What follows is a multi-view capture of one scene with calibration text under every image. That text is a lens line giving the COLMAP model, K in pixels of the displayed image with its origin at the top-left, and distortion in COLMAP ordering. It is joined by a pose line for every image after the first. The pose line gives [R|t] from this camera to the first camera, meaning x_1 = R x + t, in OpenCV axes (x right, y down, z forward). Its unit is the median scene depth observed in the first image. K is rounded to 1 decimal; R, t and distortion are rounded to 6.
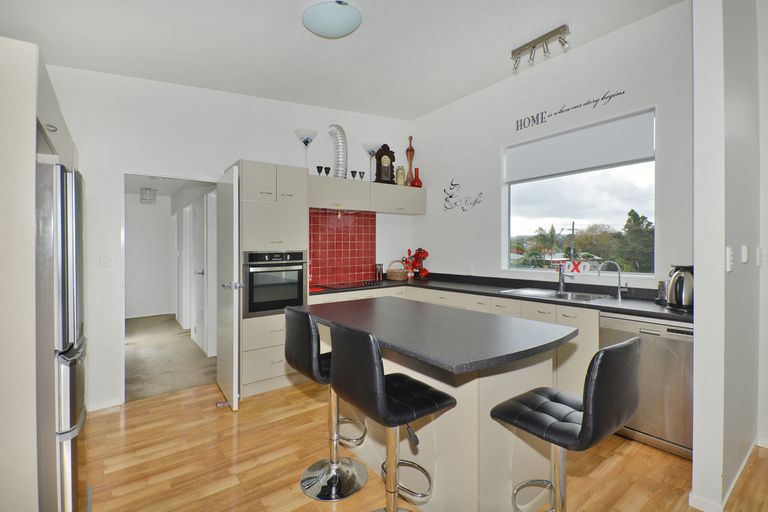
lens RADIAL K [[360.3, 0, 401.3], [0, 360.3, 246.5], [0, 0, 1]] dist [-0.000391, -0.000041]
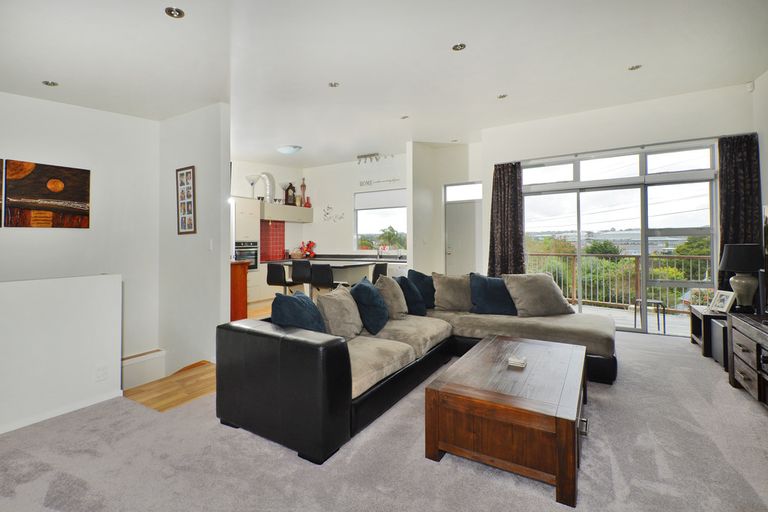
lens RADIAL K [[360.3, 0, 401.3], [0, 360.3, 246.5], [0, 0, 1]] dist [-0.000391, -0.000041]
pose [[0.921011, -0.003111, 0.389525, -0.238556], [0.001161, 0.999986, 0.005242, 0.023715], [-0.389536, -0.004376, 0.921001, -0.878209]]
